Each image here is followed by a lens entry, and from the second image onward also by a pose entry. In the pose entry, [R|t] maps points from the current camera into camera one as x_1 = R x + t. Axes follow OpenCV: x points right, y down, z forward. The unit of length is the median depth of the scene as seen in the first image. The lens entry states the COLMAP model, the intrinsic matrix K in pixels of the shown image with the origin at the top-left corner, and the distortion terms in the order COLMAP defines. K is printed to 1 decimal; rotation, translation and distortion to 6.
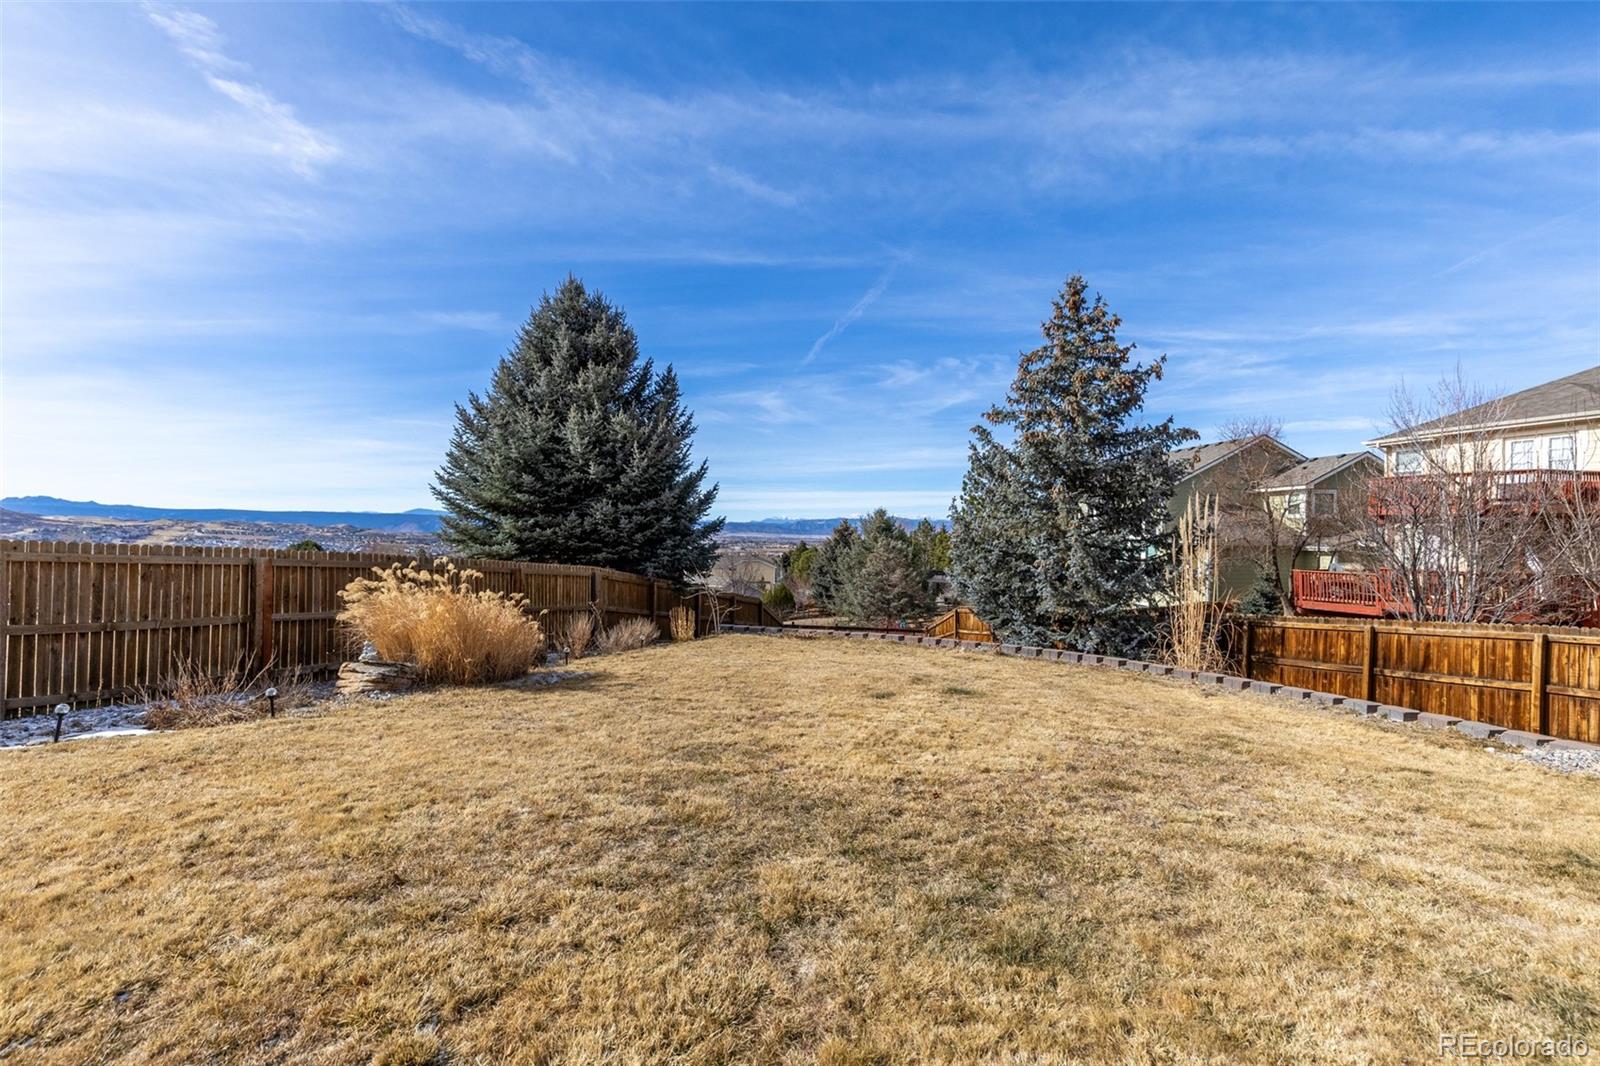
lens RADIAL K [[728.9, 0, 800.0], [0, 728.9, 533.0], [0, 0, 1]] dist [0.003448, 0.000165]
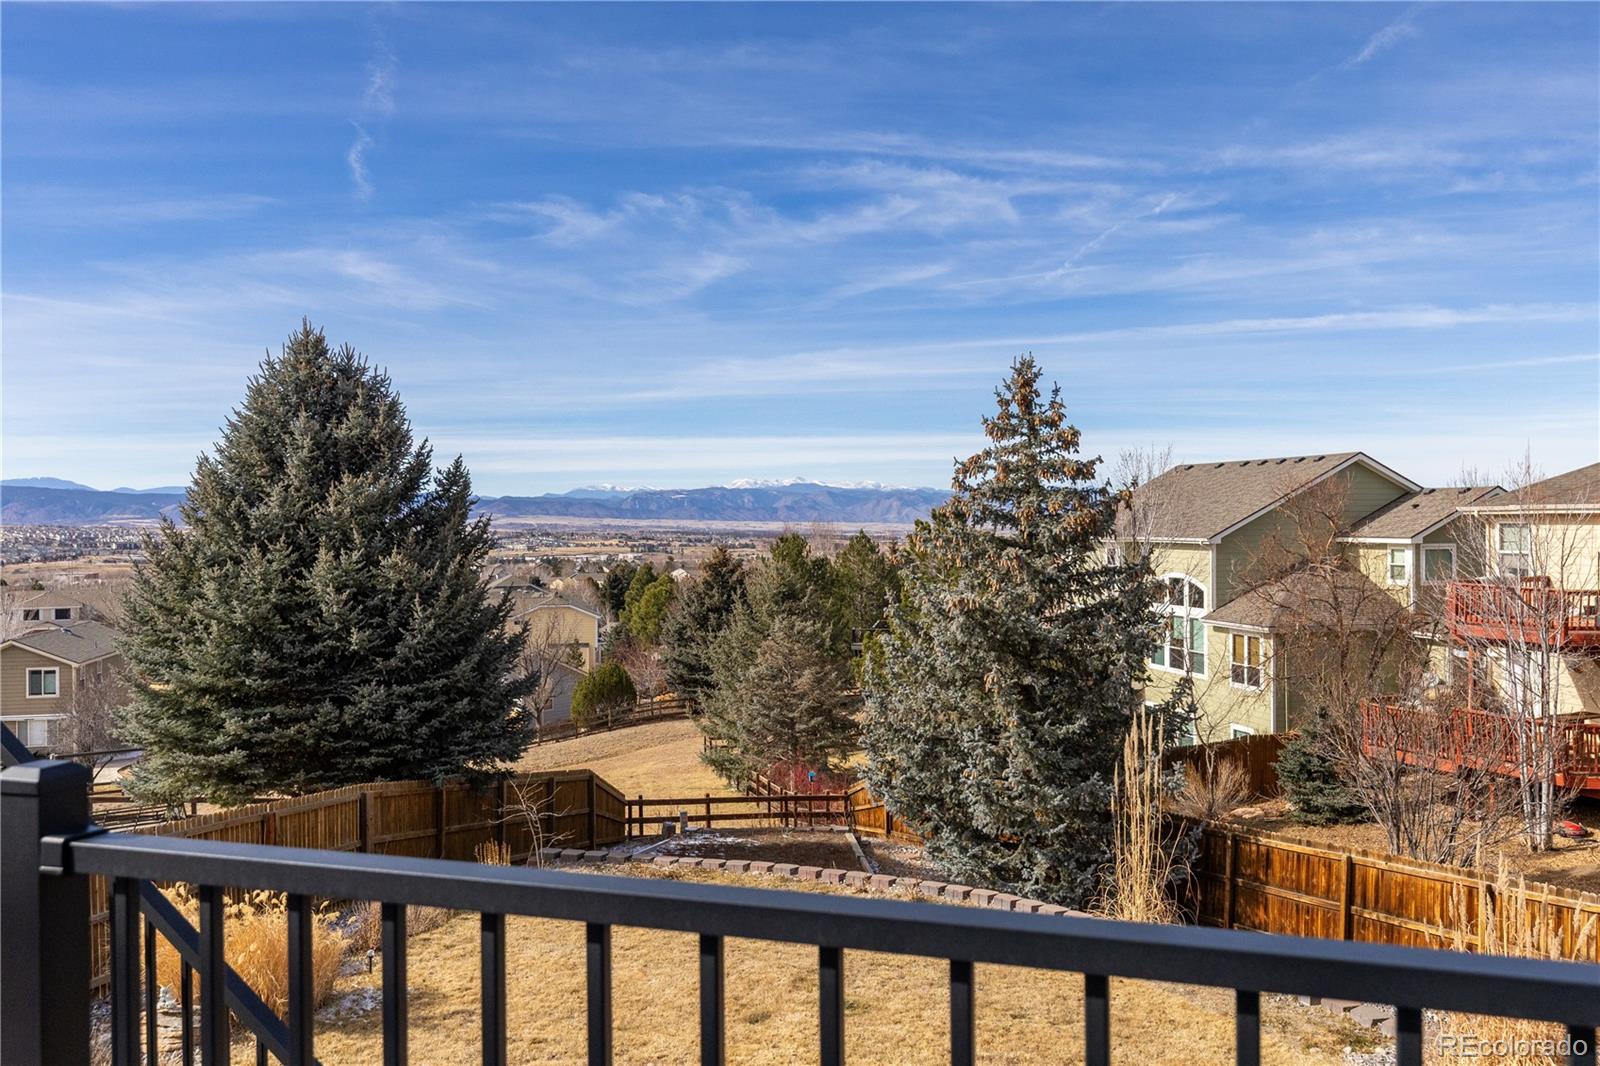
lens RADIAL K [[1386.2, 0, 810.5], [0, 1386.2, 495.4], [0, 0, 1]] dist [-0.010032, 0.001298]
pose [[0.992273, -0.010035, 0.123671, -0.013916], [0.010301, 0.999946, -0.001506, -0.215463], [-0.123649, 0.002768, 0.992322, -0.368465]]
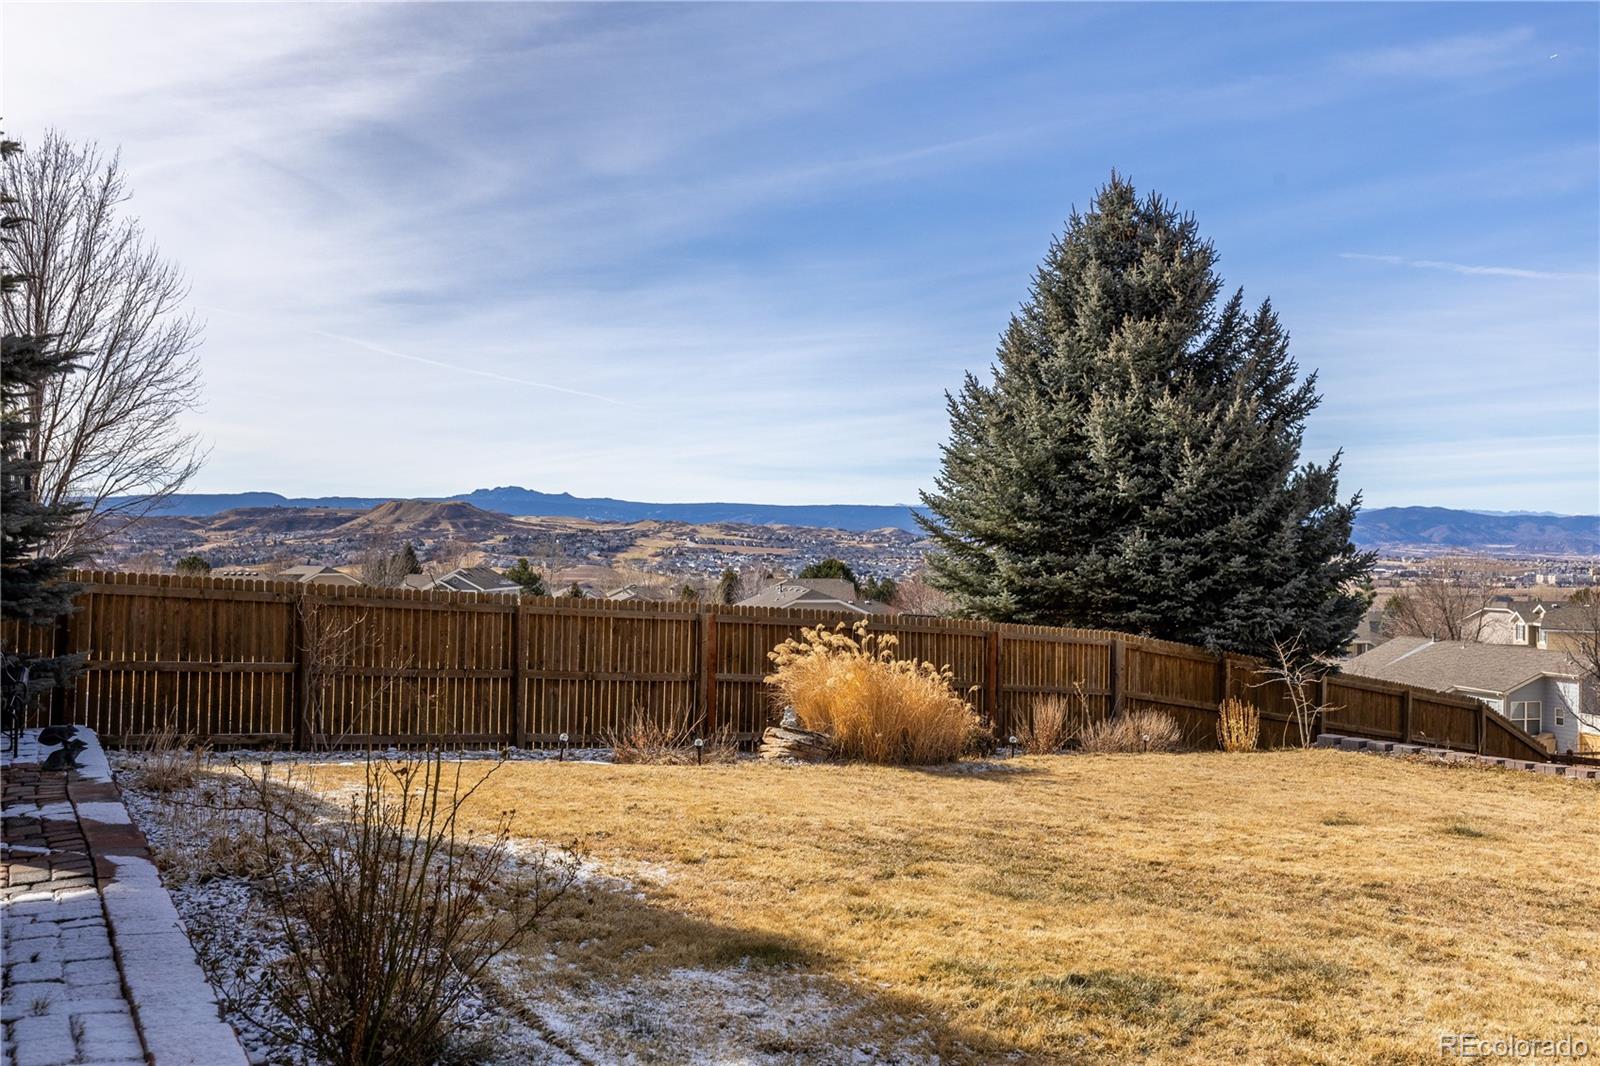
lens RADIAL K [[1568.2, 0, 757.7], [0, 1568.2, 534.1], [0, 0, 1]] dist [0.001804, -0.005986]
pose [[0.797755, -0.000160, -0.602982, 0.306983], [-0.003212, 0.999985, -0.004515, -0.033921], [0.602973, 0.005538, 0.797742, -0.330958]]
